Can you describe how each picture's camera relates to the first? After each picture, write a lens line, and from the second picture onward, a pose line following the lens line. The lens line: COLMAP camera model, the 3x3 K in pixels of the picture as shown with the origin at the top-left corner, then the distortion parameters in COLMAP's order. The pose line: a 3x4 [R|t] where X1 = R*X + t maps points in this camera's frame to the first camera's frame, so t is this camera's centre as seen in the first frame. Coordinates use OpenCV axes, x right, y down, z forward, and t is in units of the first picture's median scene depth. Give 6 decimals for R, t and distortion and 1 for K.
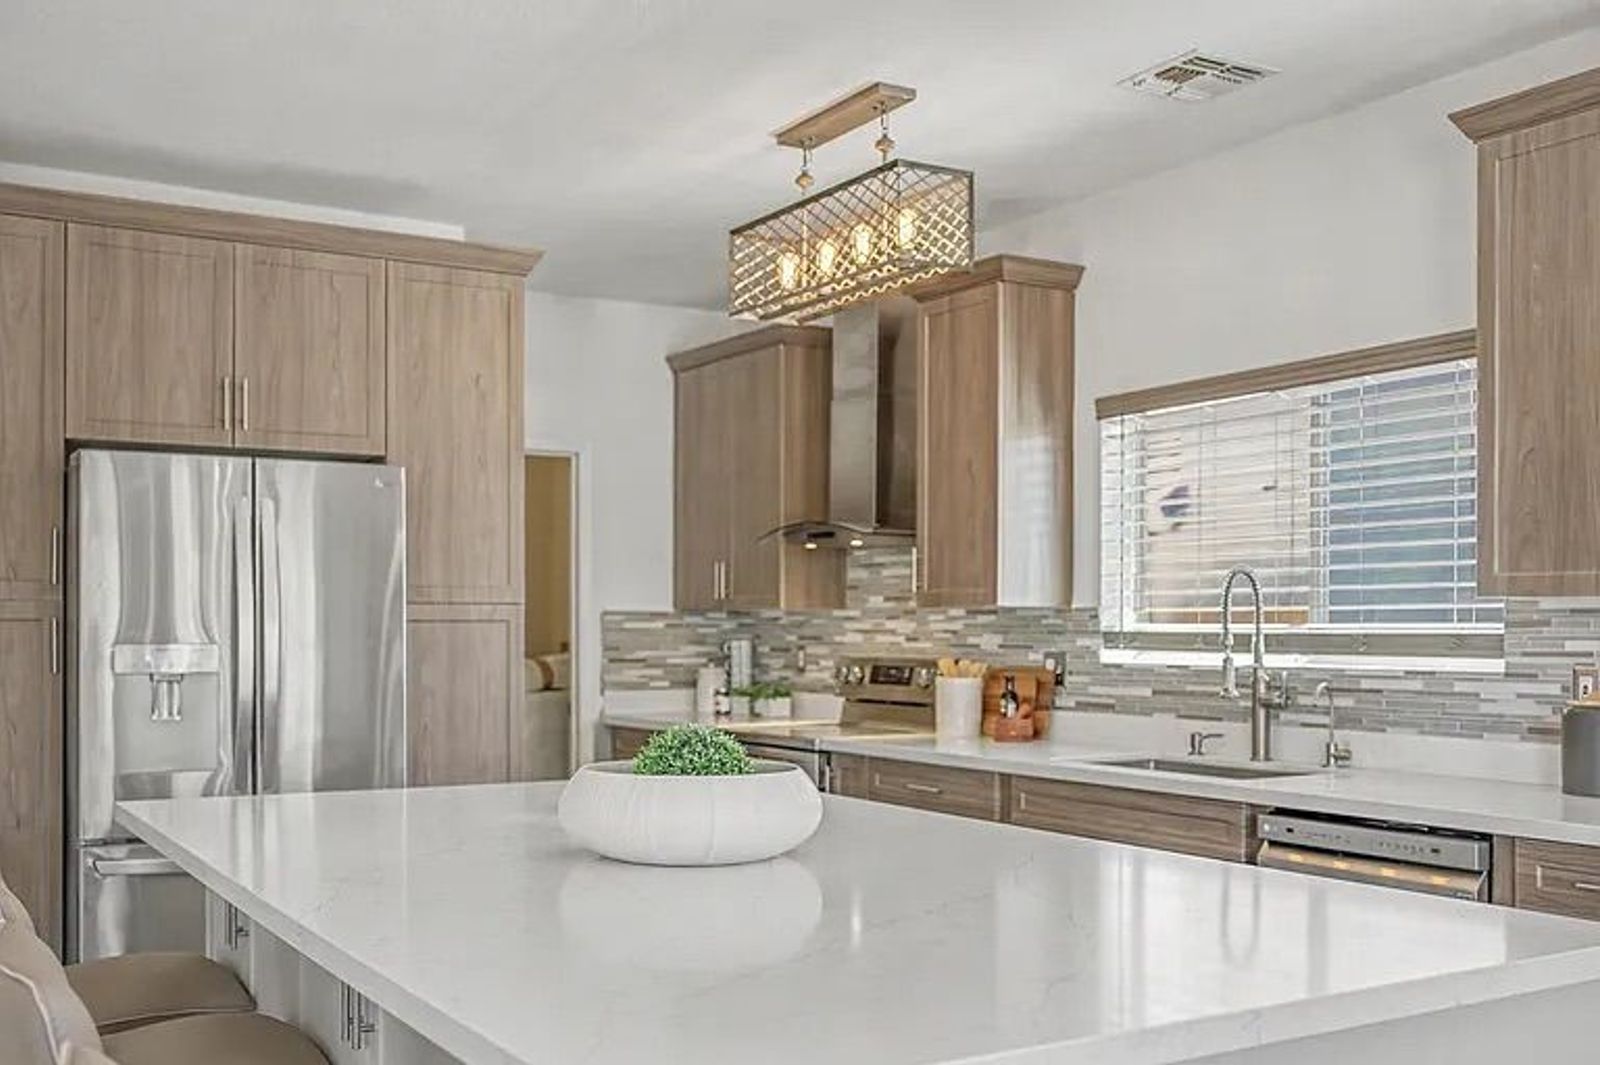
lens RADIAL K [[1598.7, 0, 808.2], [0, 1598.7, 617.1], [0, 0, 1]] dist [-0.021933, 0.000000]
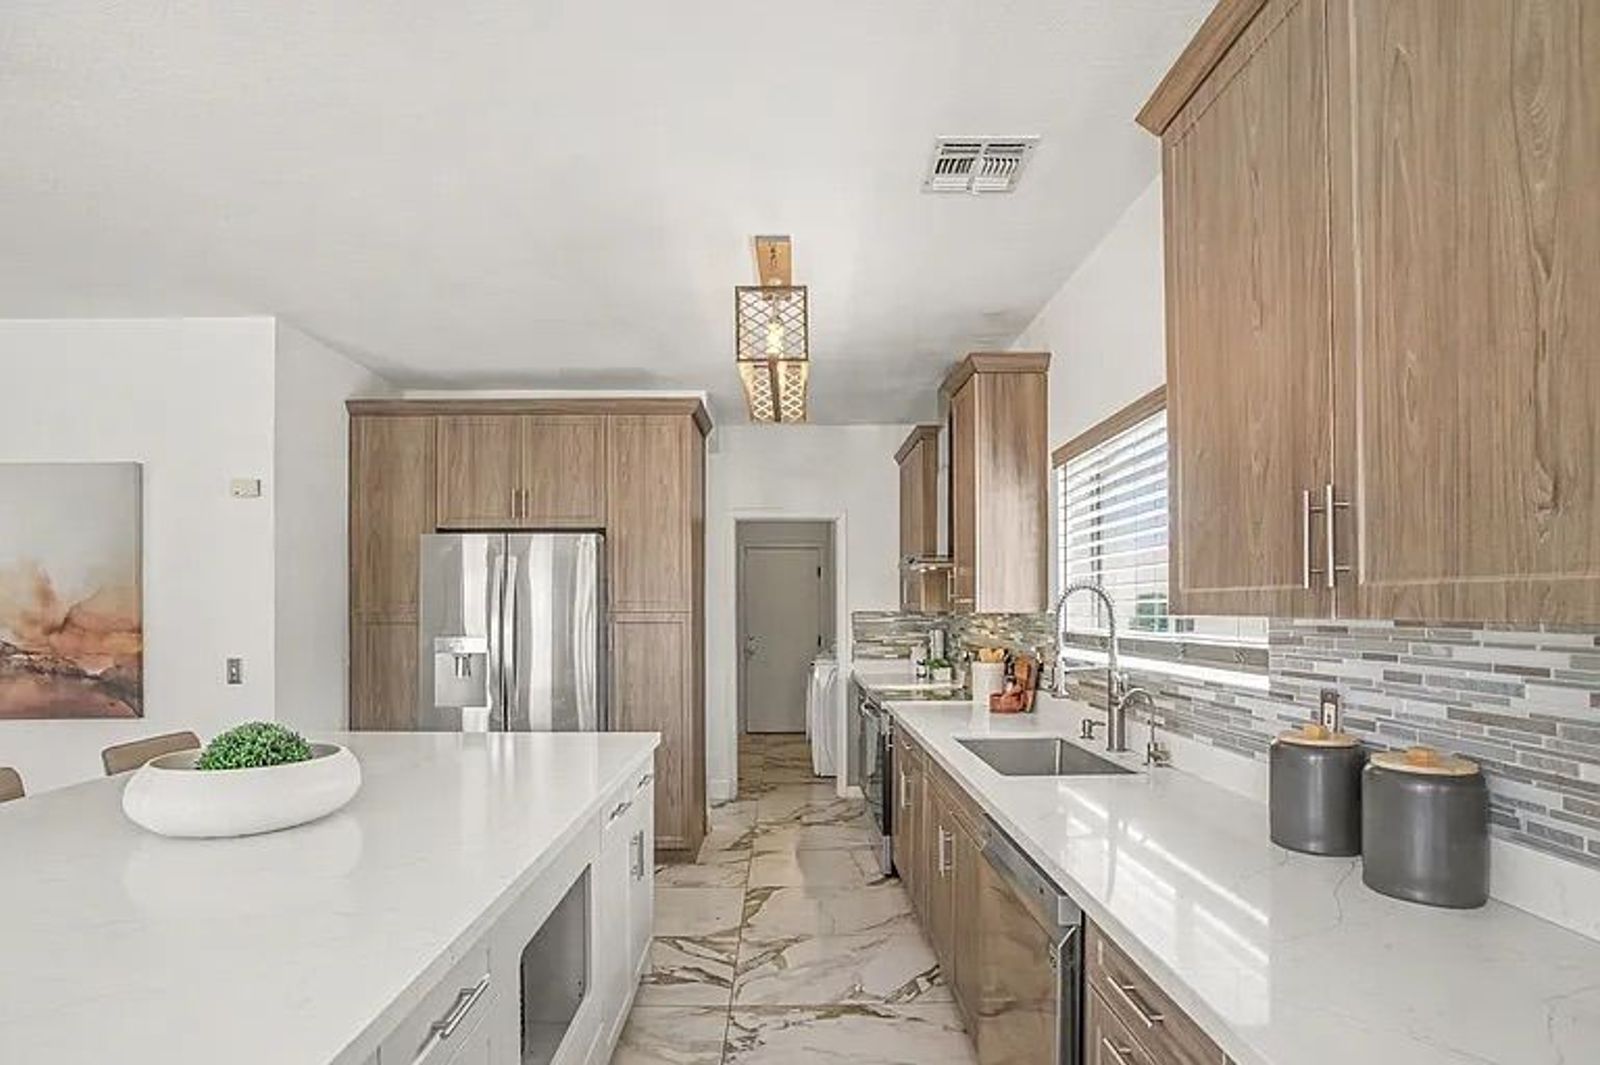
lens RADIAL K [[794.7, 0, 802.0], [0, 794.7, 602.4], [0, 0, 1]] dist [-0.030083, 0.006529]
pose [[0.857423, -0.006726, -0.514568, 0.366668], [0.005106, 0.999977, -0.004563, -0.014460], [0.514587, 0.001286, 0.857437, 0.377081]]
